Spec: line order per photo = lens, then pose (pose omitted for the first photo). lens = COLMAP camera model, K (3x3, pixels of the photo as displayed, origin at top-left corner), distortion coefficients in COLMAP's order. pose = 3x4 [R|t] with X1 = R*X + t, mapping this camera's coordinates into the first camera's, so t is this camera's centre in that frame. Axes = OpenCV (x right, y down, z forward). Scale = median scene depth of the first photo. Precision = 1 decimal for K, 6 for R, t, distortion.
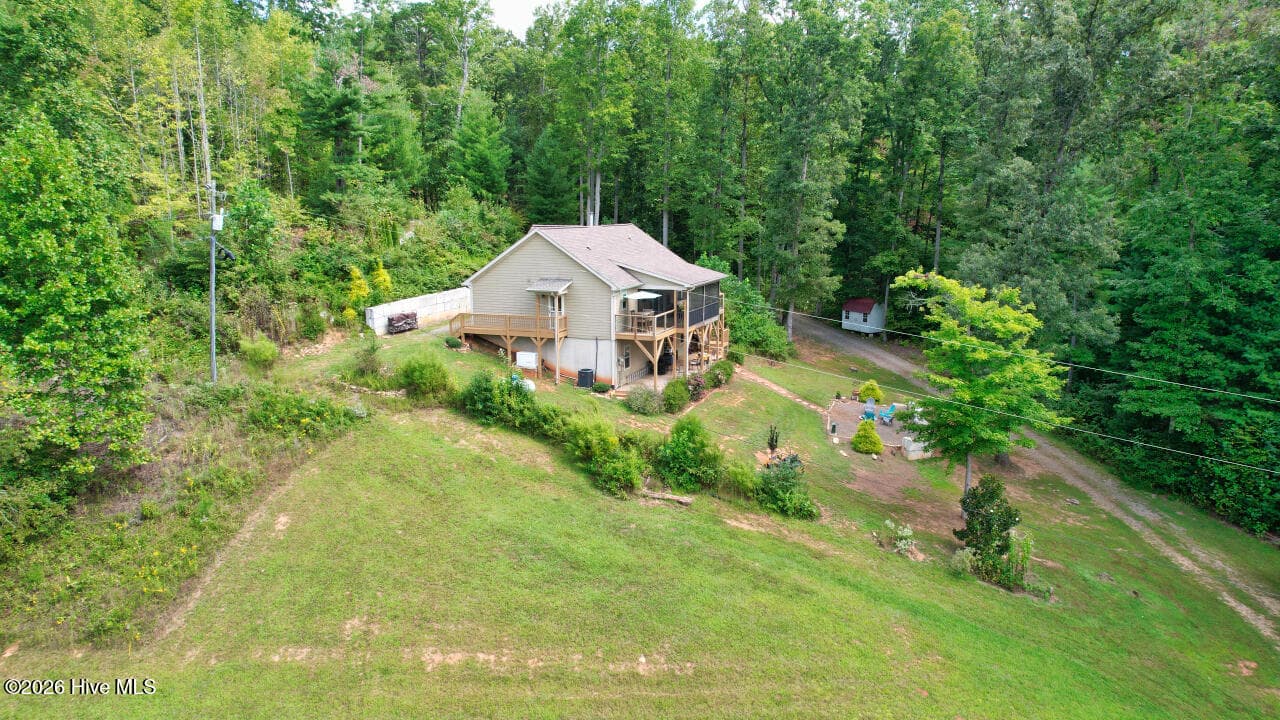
lens RADIAL K [[819.8, 0, 636.5], [0, 819.8, 361.6], [0, 0, 1]] dist [-0.025128, 0.015469]
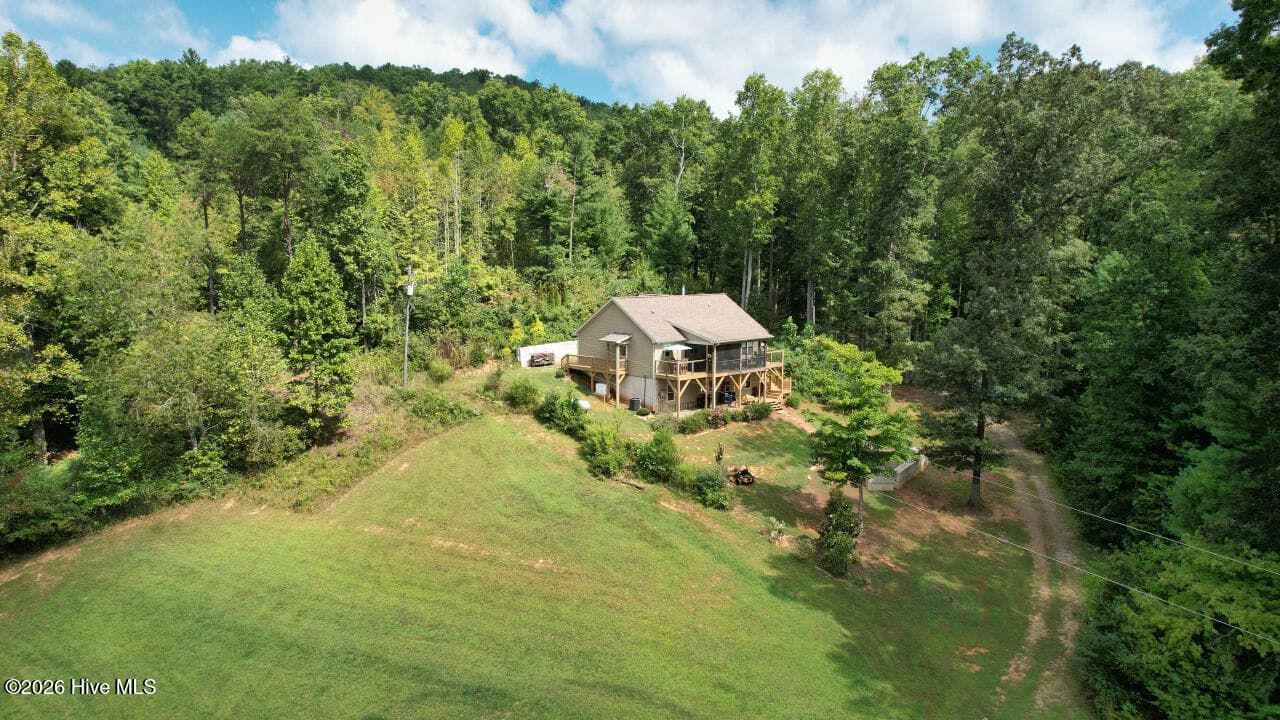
lens RADIAL K [[819.8, 0, 639.0], [0, 819.8, 368.6], [0, 0, 1]] dist [-0.025128, 0.015469]
pose [[0.916151, 0.056692, -0.396805, 0.513769], [-0.079881, 0.995913, -0.042143, 0.018210], [0.392794, 0.070306, 0.916935, -0.295638]]
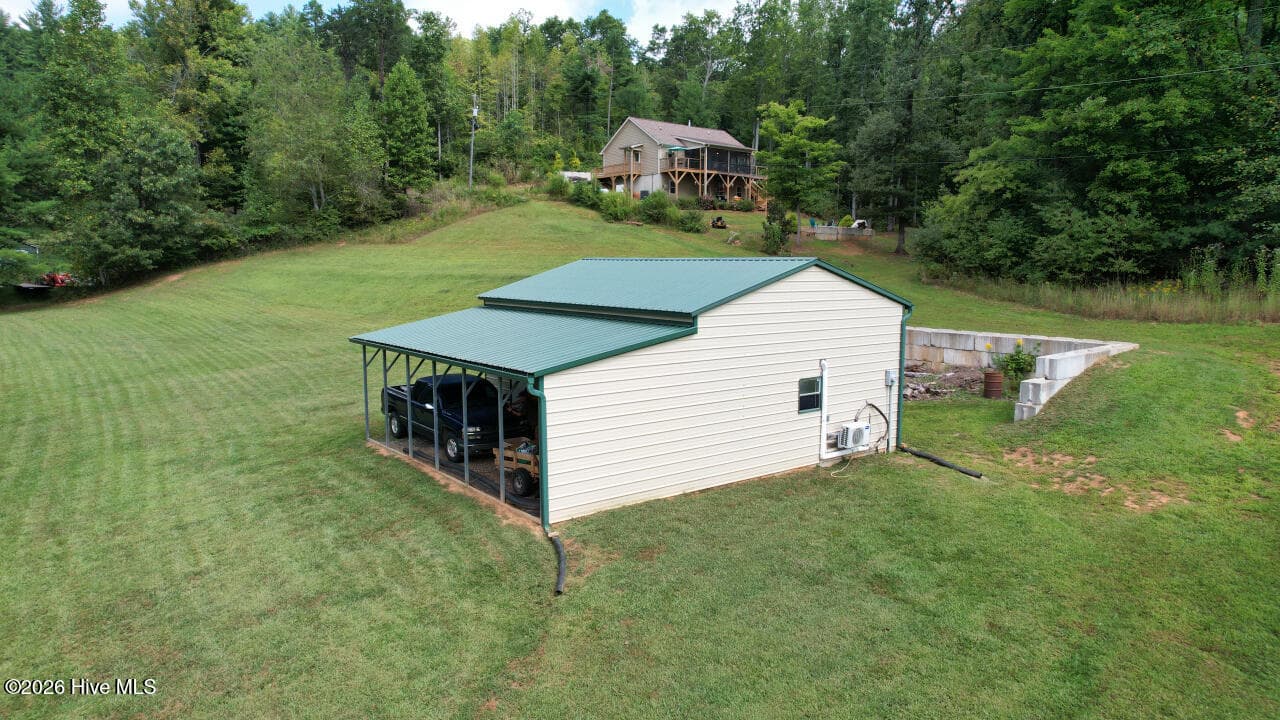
lens RADIAL K [[819.8, 0, 637.7], [0, 819.8, 357.8], [0, 0, 1]] dist [-0.025128, 0.015469]
pose [[0.879988, 0.060885, -0.471077, 0.826007], [-0.092976, 0.994645, -0.045128, 0.475662], [0.465807, 0.083511, 0.880937, -0.589483]]
